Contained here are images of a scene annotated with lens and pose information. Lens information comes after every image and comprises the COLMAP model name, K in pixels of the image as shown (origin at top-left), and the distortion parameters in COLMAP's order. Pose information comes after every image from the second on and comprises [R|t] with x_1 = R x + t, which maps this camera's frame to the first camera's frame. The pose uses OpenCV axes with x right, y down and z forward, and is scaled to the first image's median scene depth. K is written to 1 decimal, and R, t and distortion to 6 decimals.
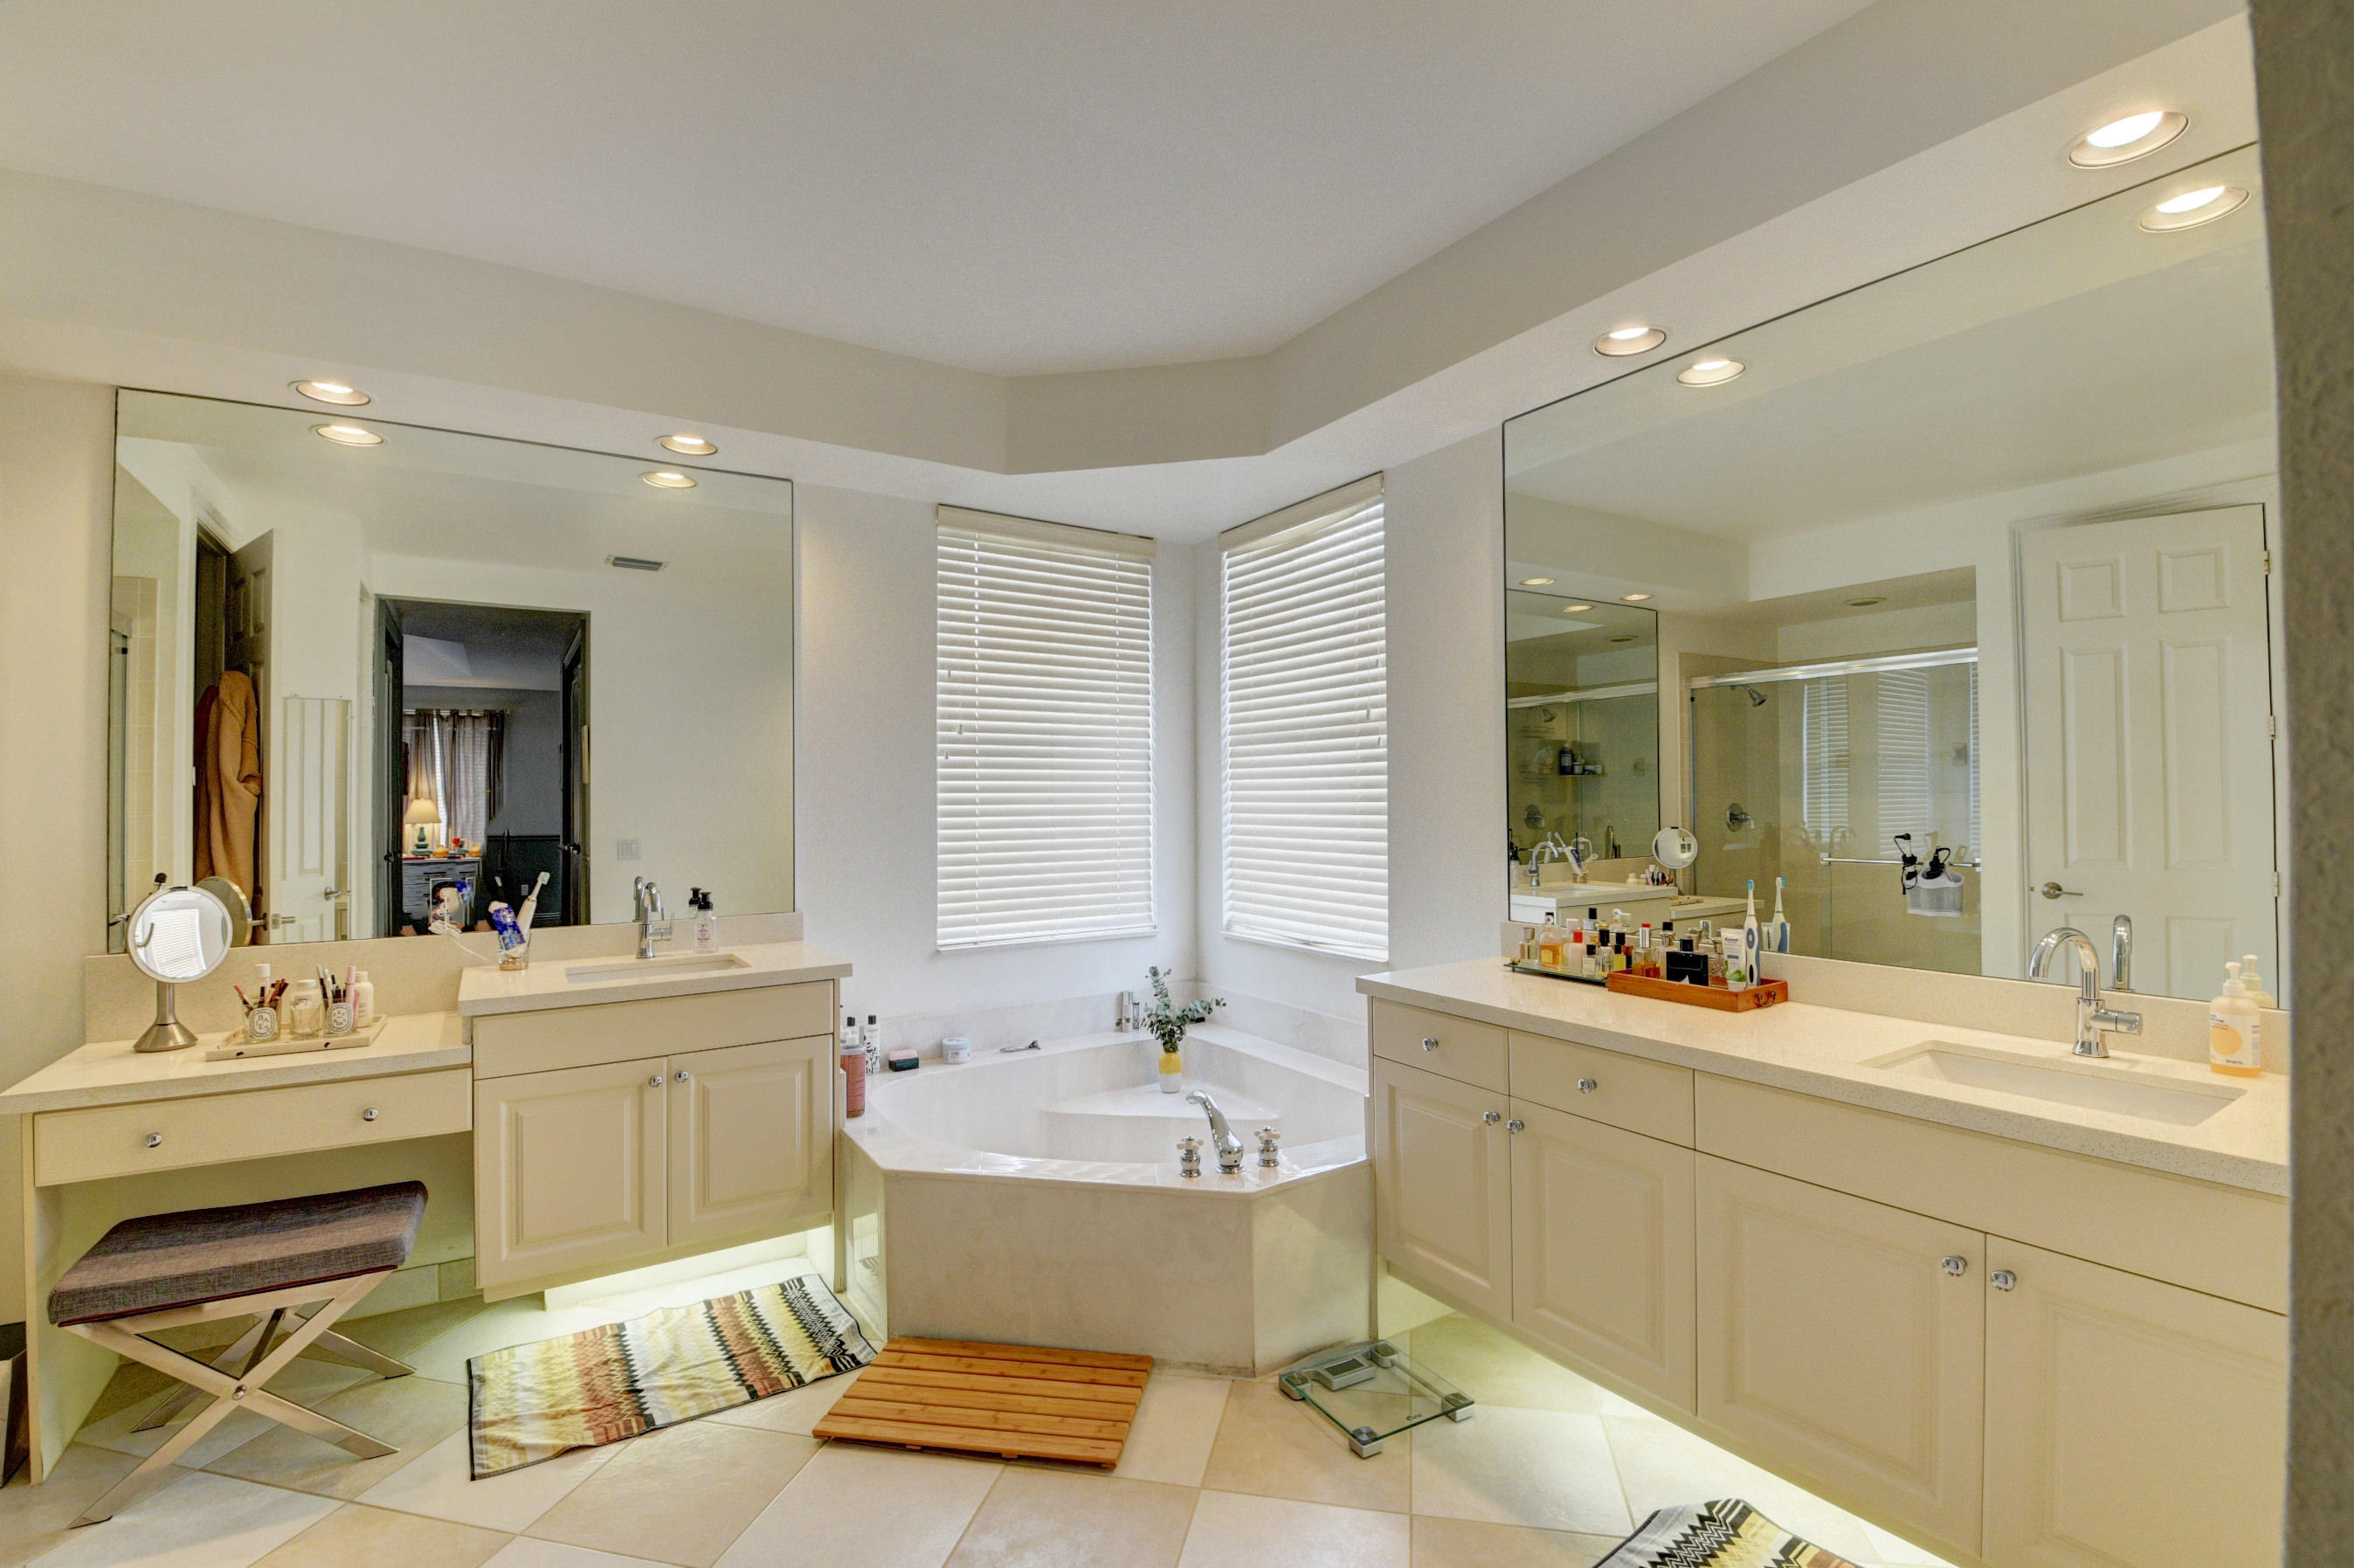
lens RADIAL K [[1029.4, 0, 1181.2], [0, 1029.4, 772.5], [0, 0, 1]] dist [0.035555, -0.031819]
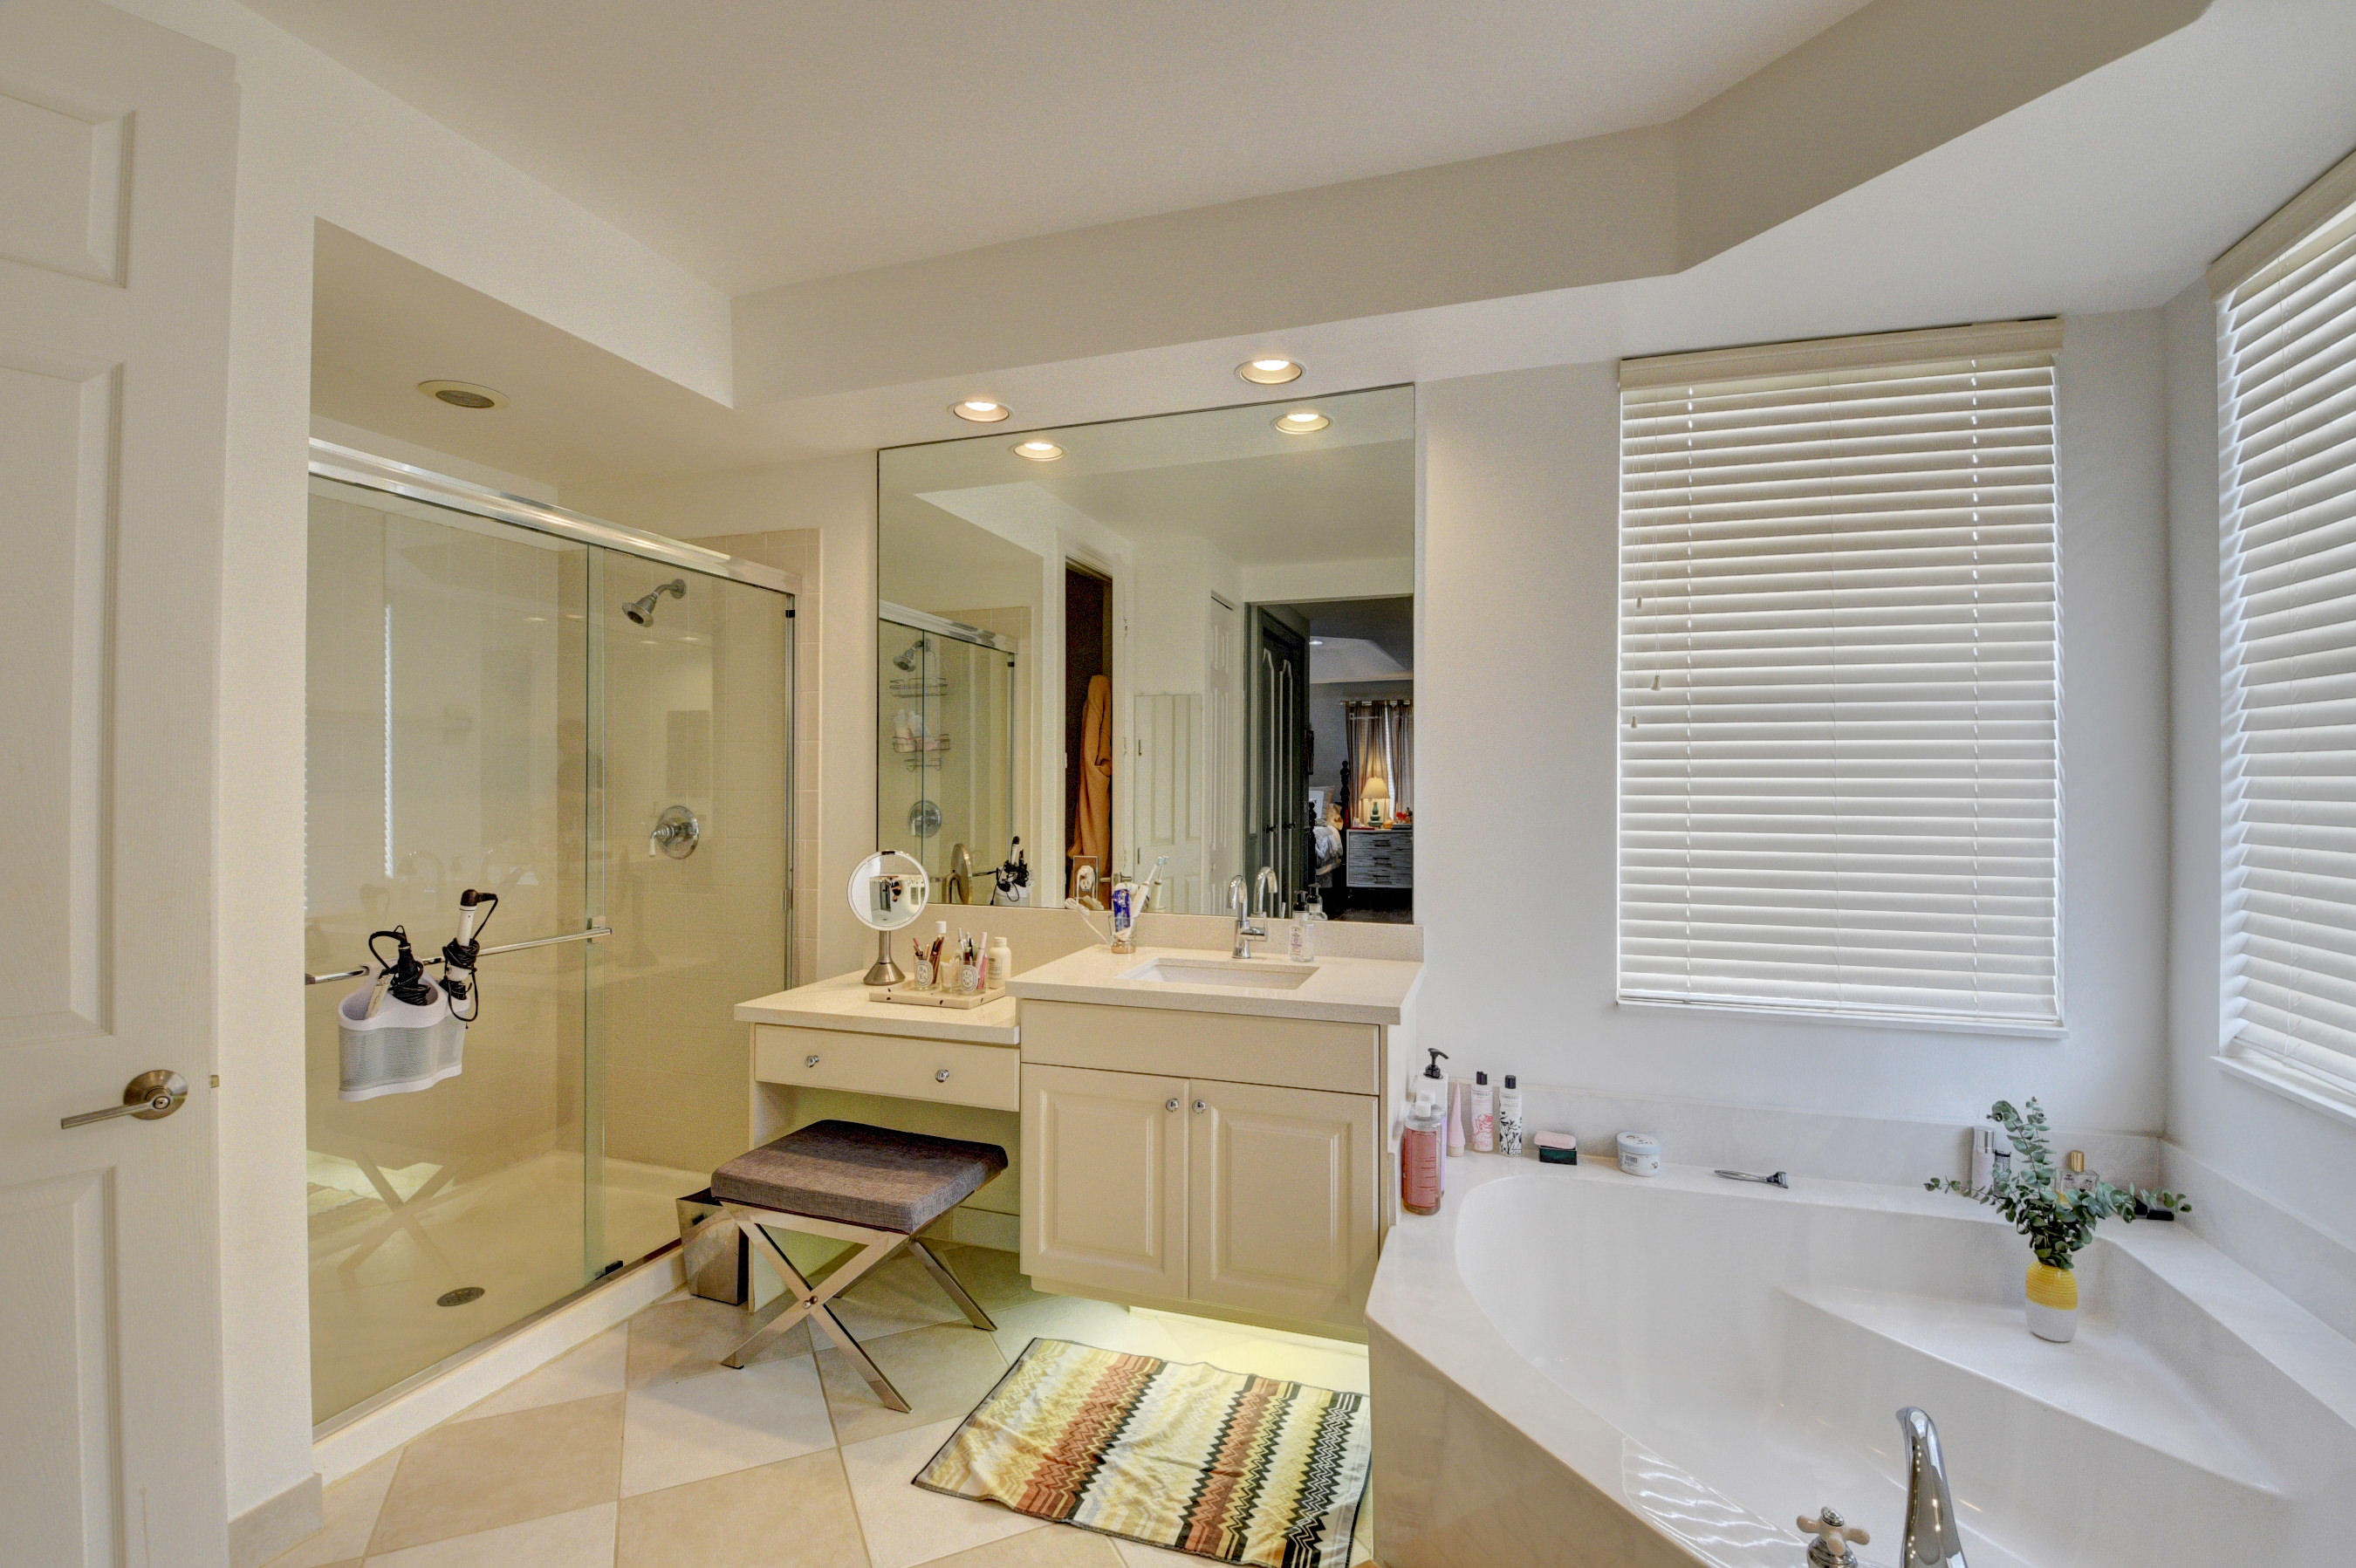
lens RADIAL K [[1043.7, 0, 1184.4], [0, 1043.7, 772.4], [0, 0, 1]] dist [0.024345, -0.030931]
pose [[0.624718, 0.003122, -0.780844, 0.170843], [0.011410, 0.999849, 0.013126, 0.005406], [0.780767, -0.017110, 0.624588, 0.426415]]
